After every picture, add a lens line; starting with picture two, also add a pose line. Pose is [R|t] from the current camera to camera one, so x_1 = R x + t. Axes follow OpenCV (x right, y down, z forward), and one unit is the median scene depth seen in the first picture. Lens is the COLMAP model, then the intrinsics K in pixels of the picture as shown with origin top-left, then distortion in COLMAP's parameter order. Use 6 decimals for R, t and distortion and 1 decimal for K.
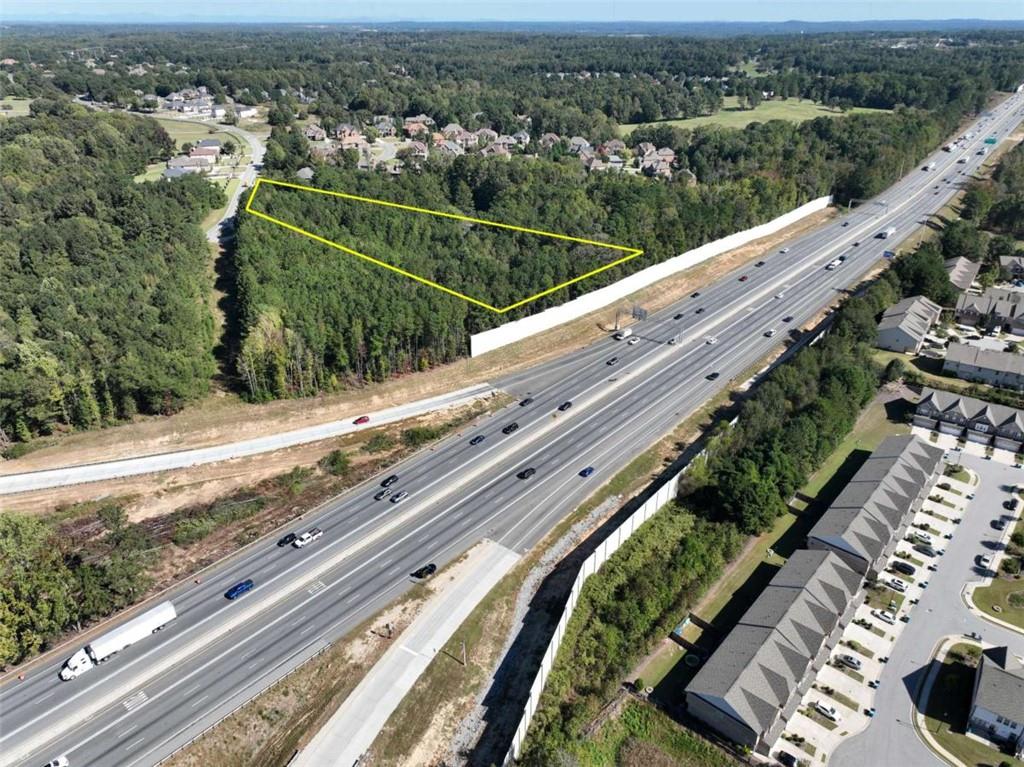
lens RADIAL K [[718.8, 0, 510.7], [0, 718.8, 384.9], [0, 0, 1]] dist [-0.010410, 0.026878]
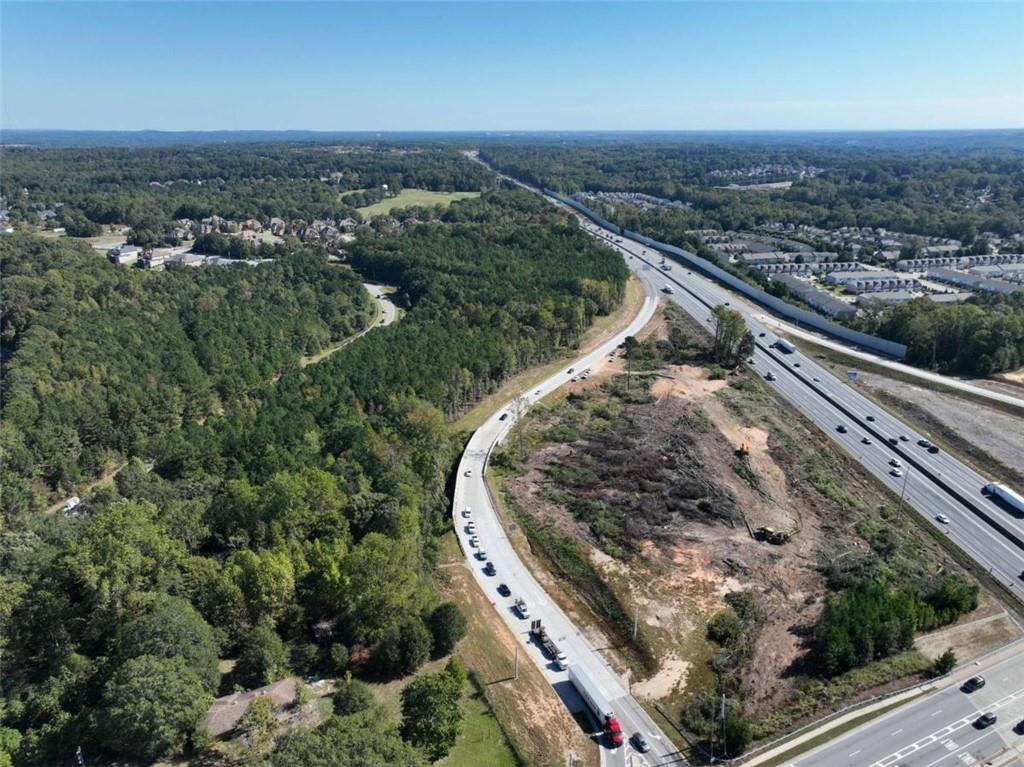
lens RADIAL K [[718.8, 0, 510.7], [0, 718.8, 384.9], [0, 0, 1]] dist [-0.010410, 0.026878]
pose [[0.693619, -0.241864, 0.678524, -1.990795], [0.327171, 0.944962, 0.002389, 0.116815], [-0.641757, 0.220336, 0.734575, -0.323220]]
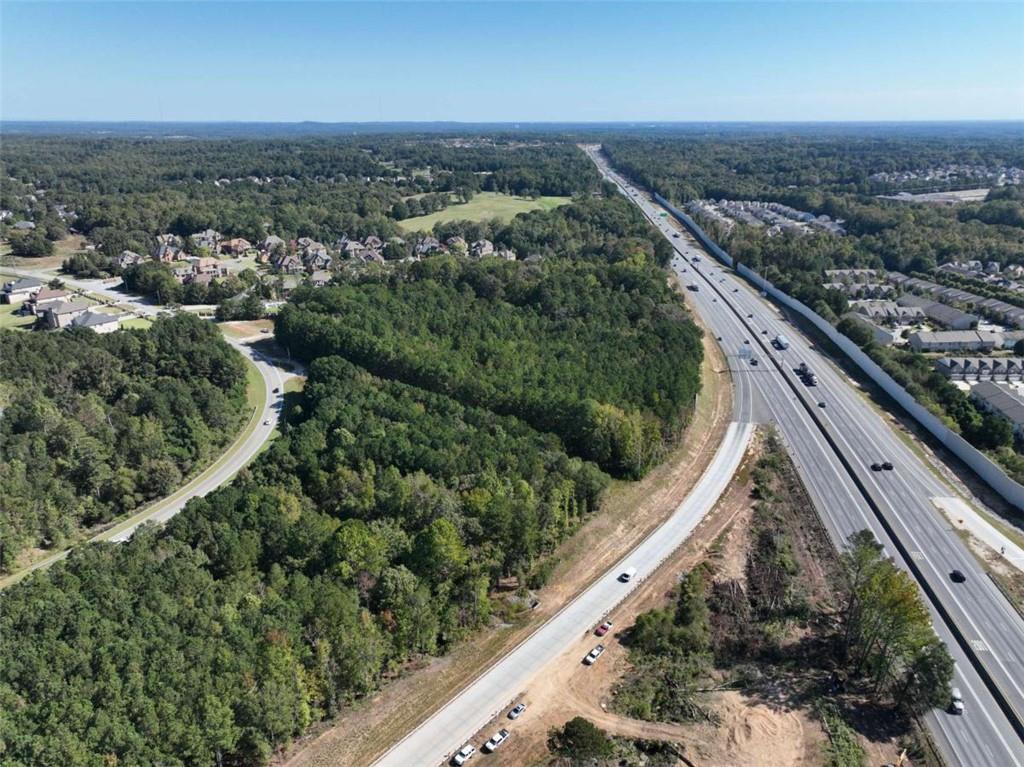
lens RADIAL K [[718.8, 0, 510.7], [0, 718.8, 384.9], [0, 0, 1]] dist [-0.010410, 0.026878]
pose [[0.818213, -0.199041, 0.539361, -1.068725], [0.260953, 0.964525, -0.039927, -0.122355], [-0.512280, 0.173417, 0.841128, 0.126551]]
